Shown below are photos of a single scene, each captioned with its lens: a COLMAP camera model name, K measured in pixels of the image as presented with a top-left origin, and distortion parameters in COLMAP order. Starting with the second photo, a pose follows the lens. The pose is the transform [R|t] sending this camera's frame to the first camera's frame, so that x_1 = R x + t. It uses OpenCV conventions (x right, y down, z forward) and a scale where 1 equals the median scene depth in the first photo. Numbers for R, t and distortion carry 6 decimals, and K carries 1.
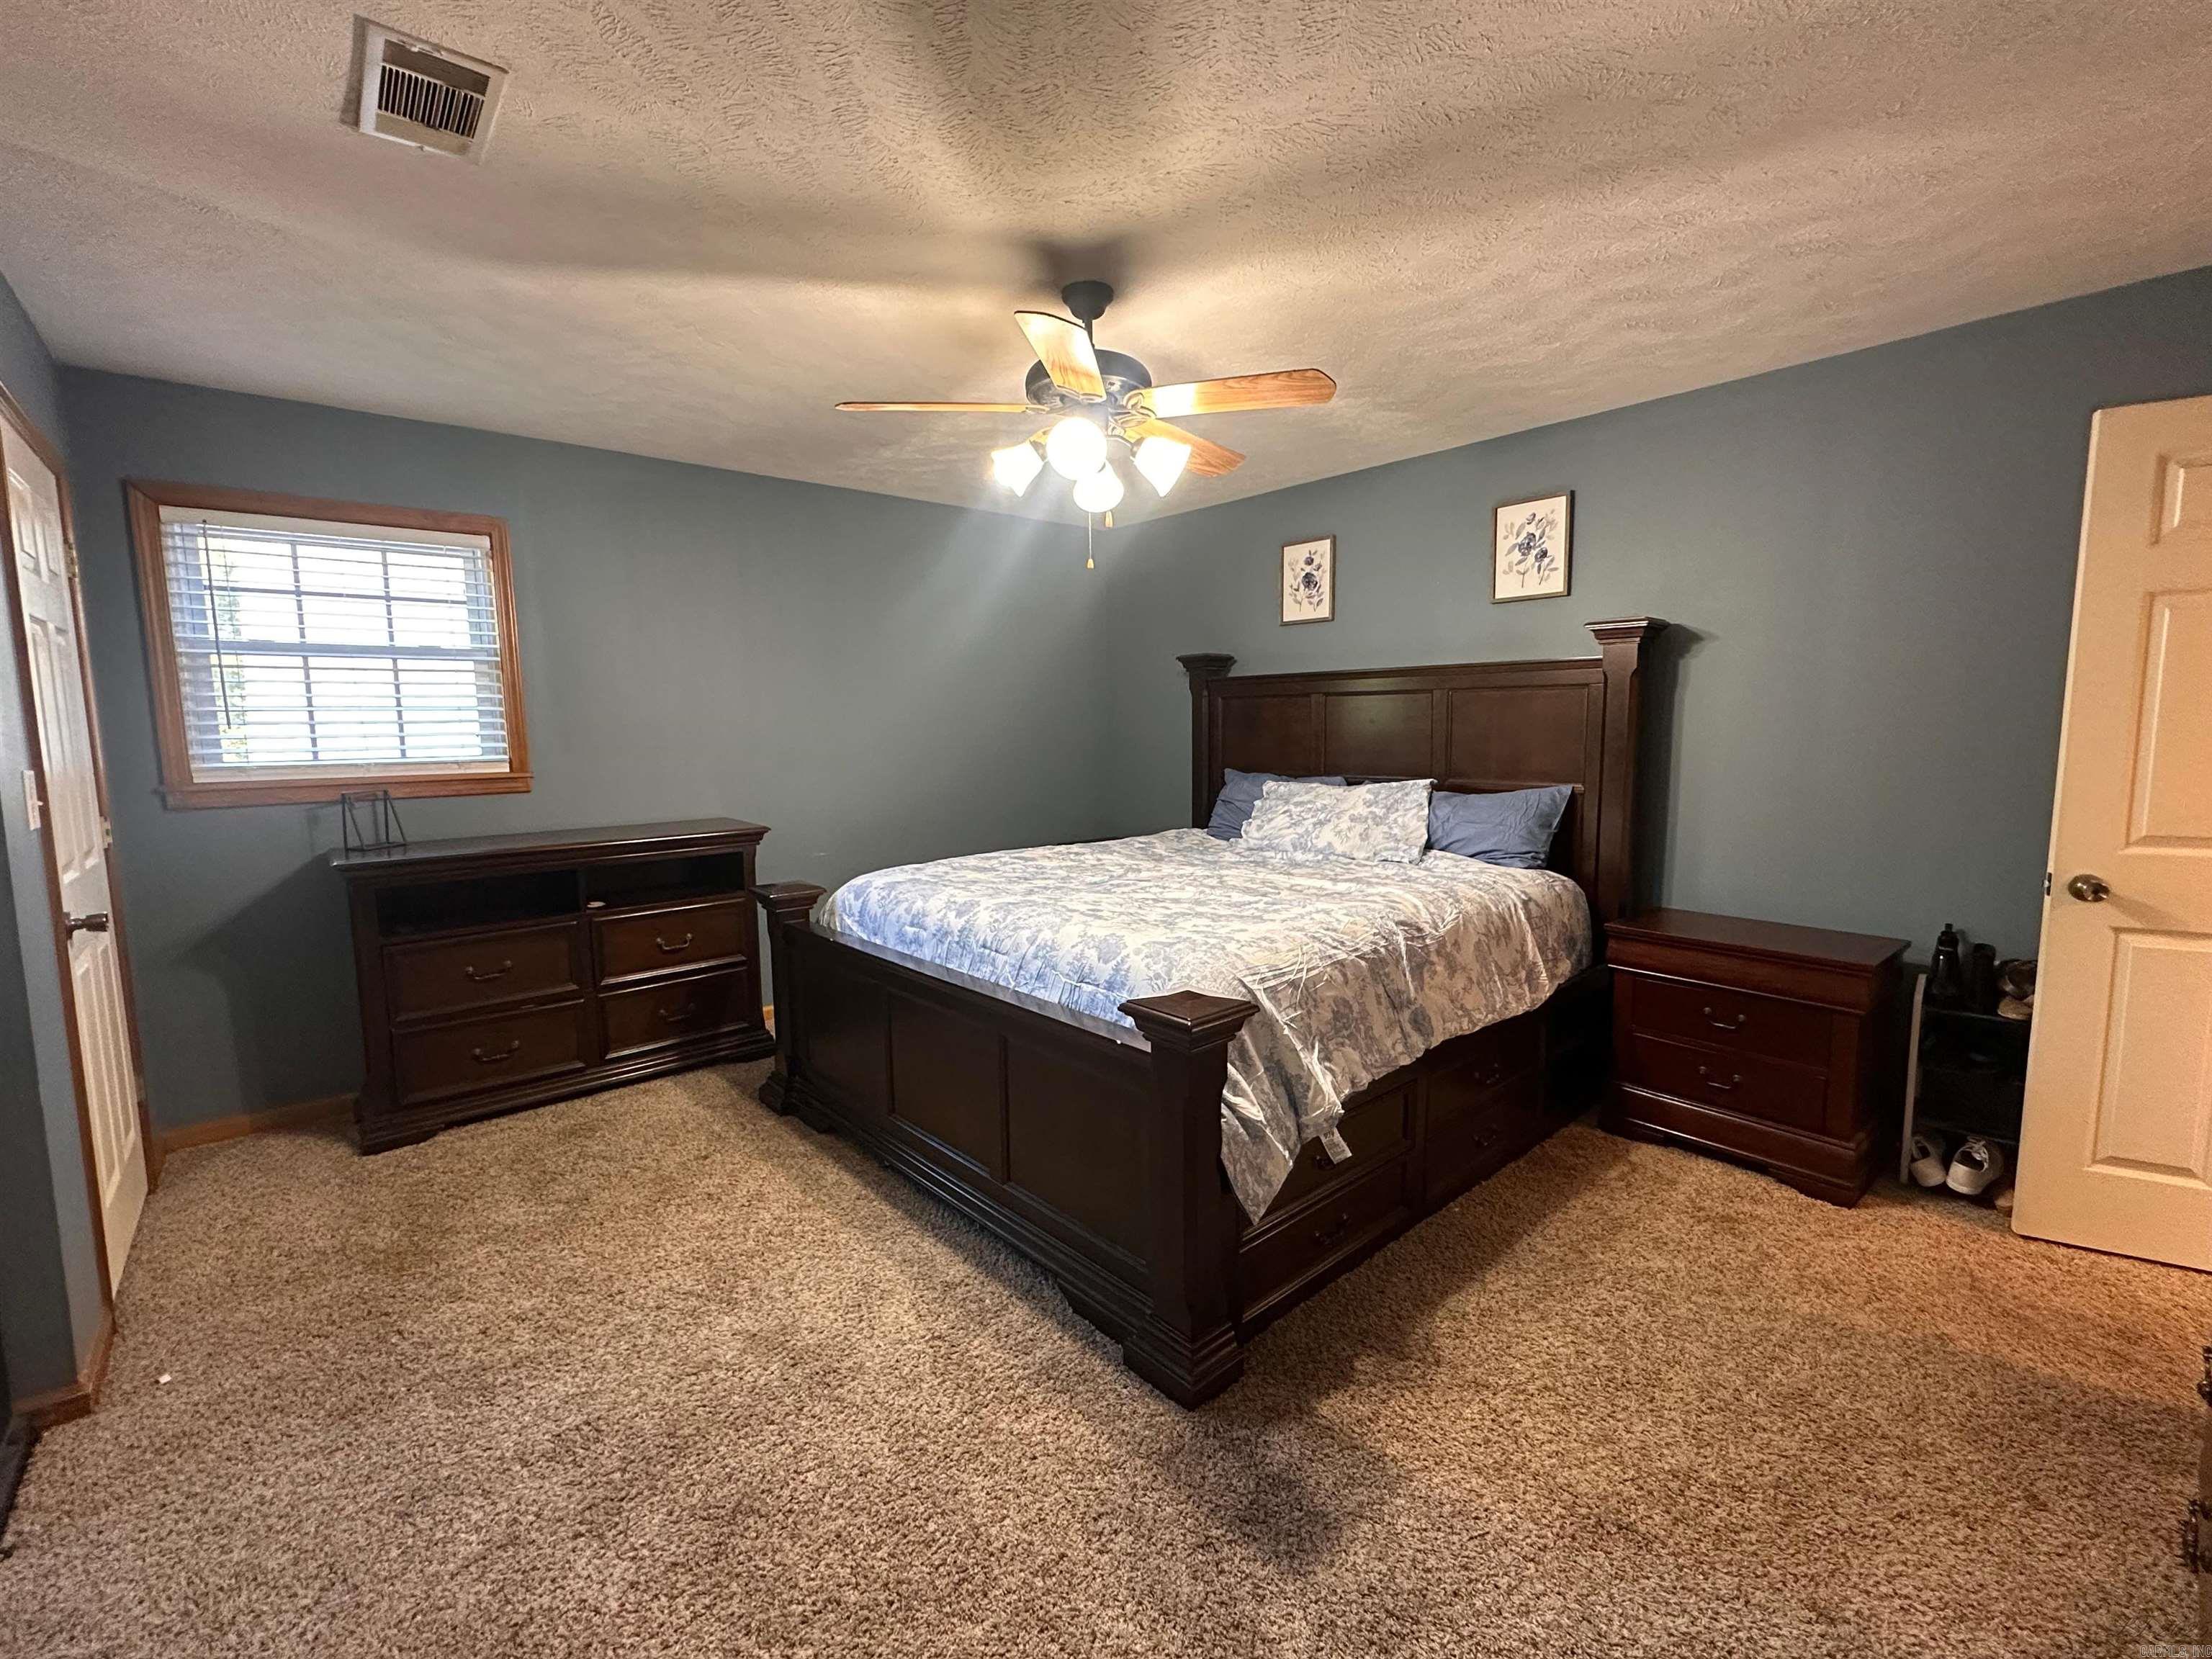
lens RADIAL K [[952.2, 0, 1105.8], [0, 952.2, 828.0], [0, 0, 1]] dist [0.002878, 0.000104]
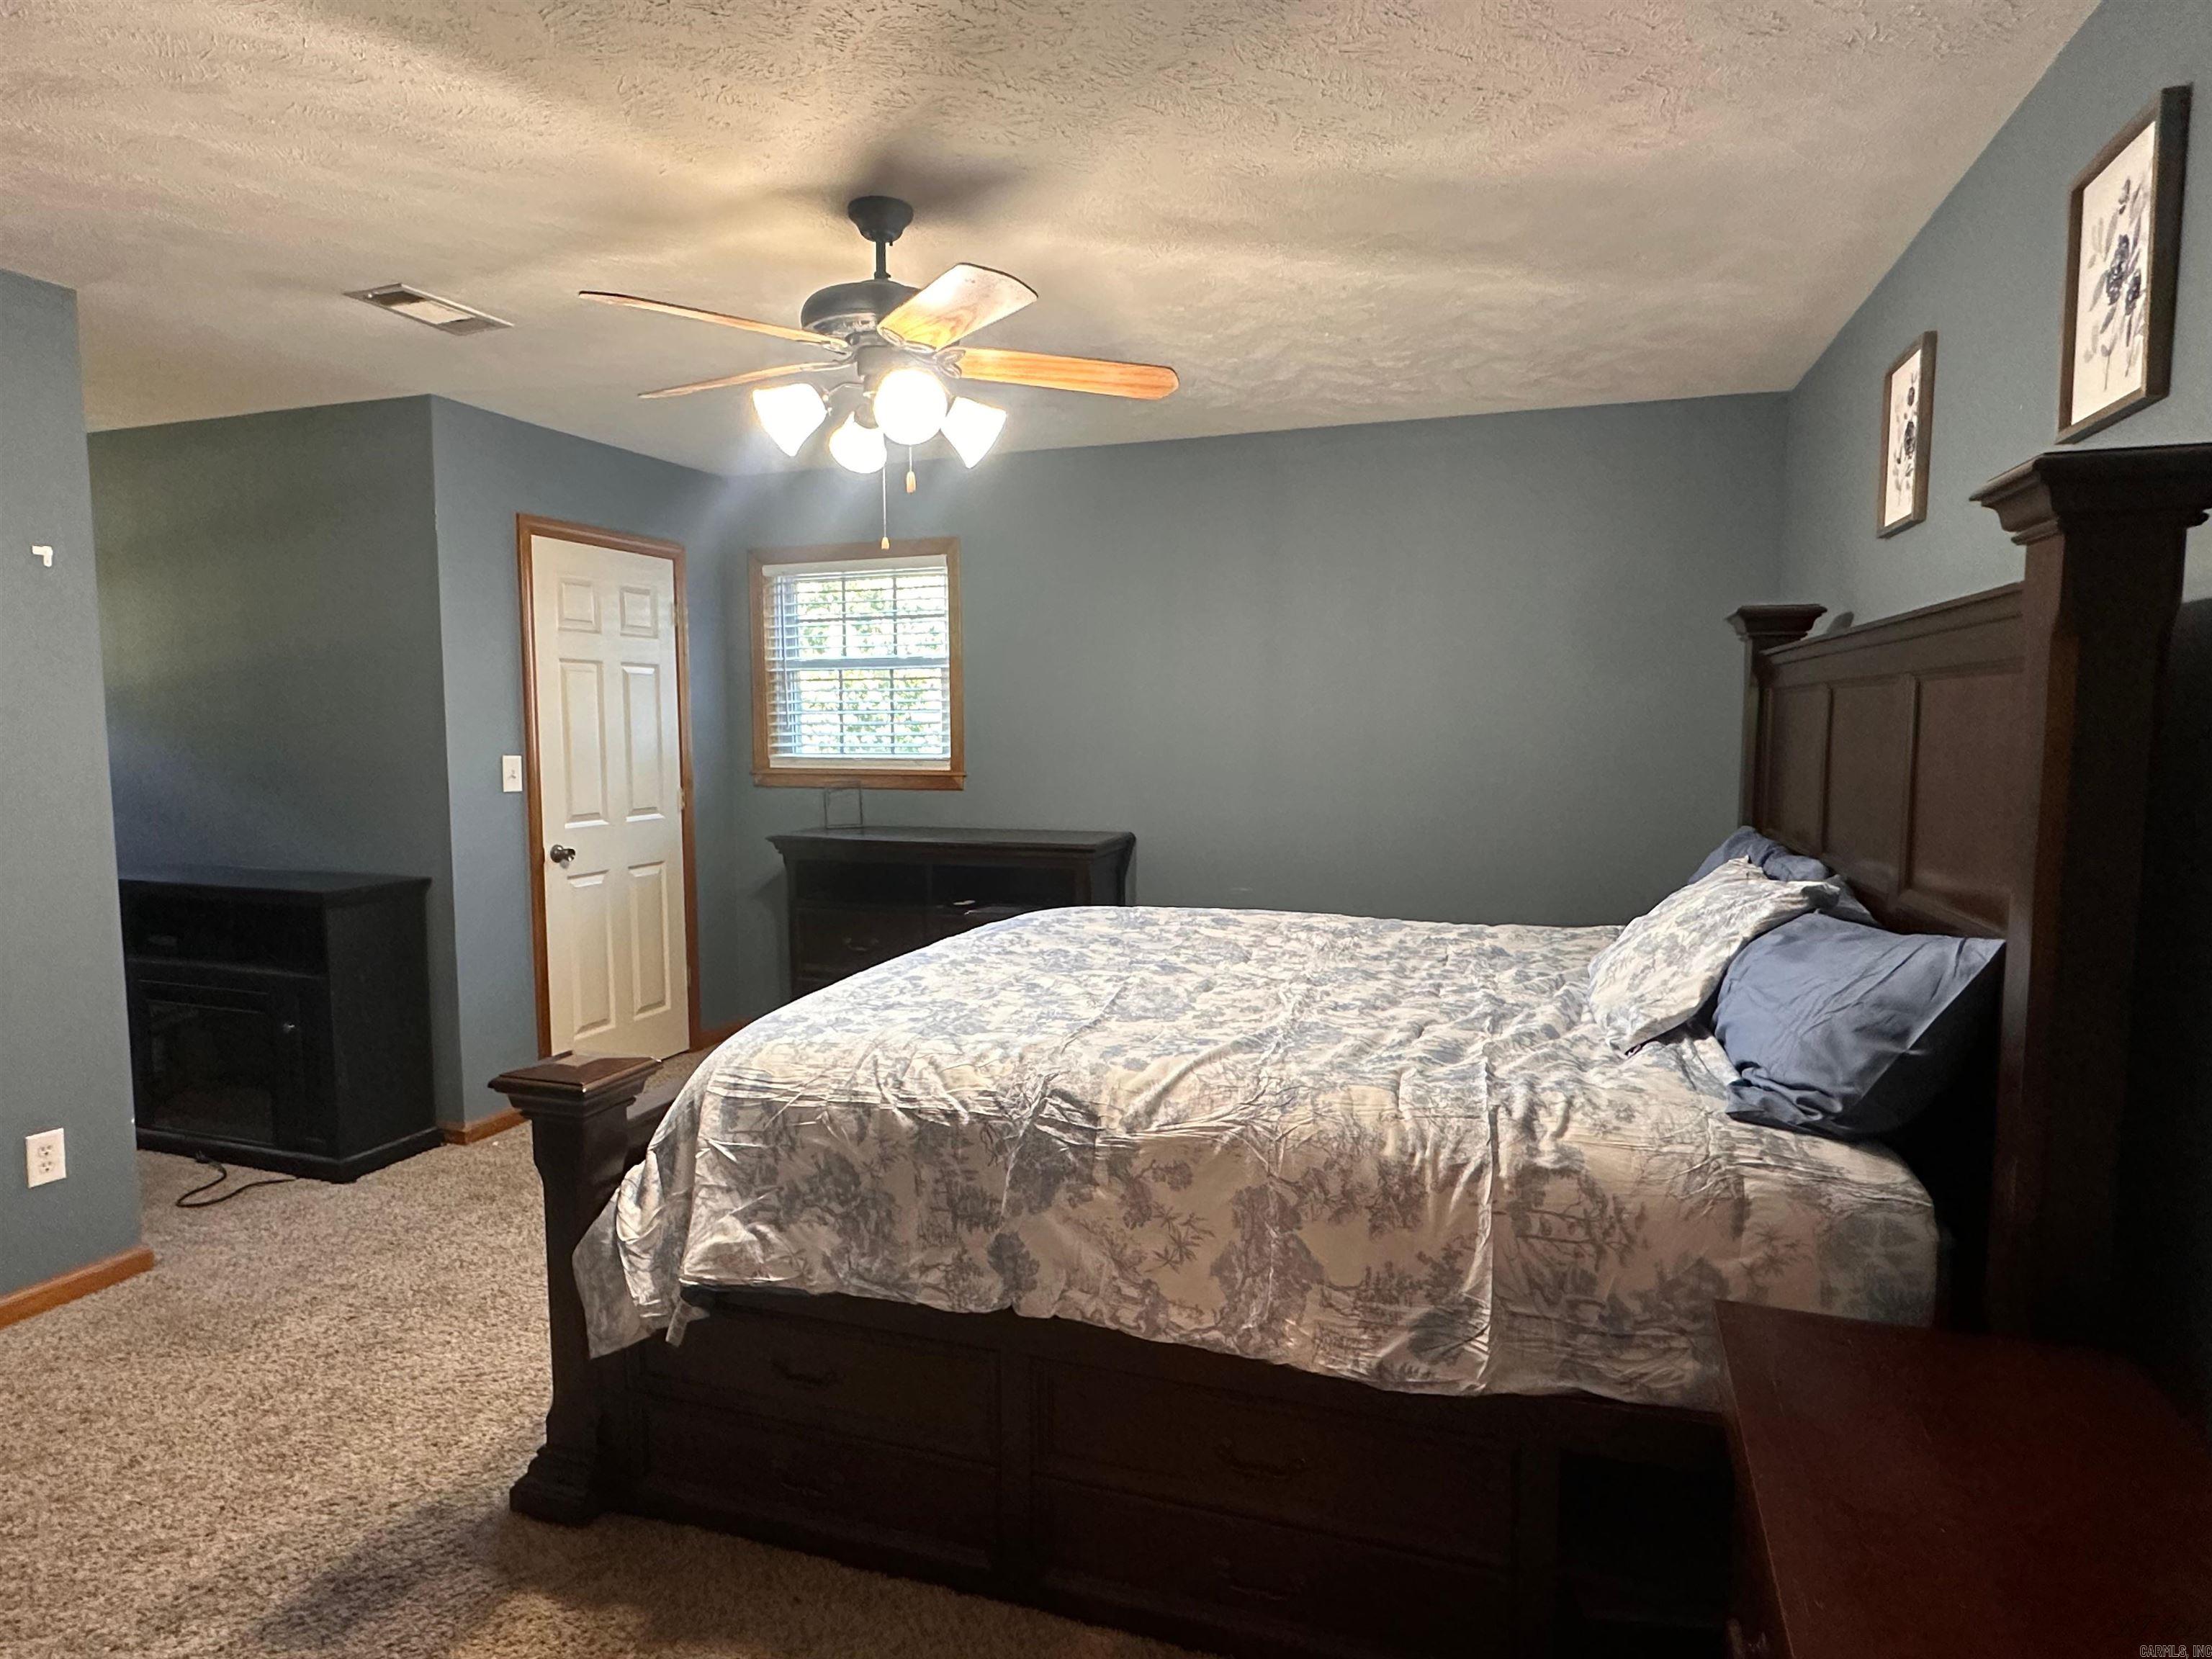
lens RADIAL K [[1268.7, 0, 1103.7], [0, 1268.7, 831.1], [0, 0, 1]] dist [0.001070, -0.000054]
pose [[0.483065, 0.086193, -0.871332, 0.953671], [-0.097755, 0.994231, 0.044155, -0.095161], [0.870110, 0.063847, 0.488704, 0.606775]]
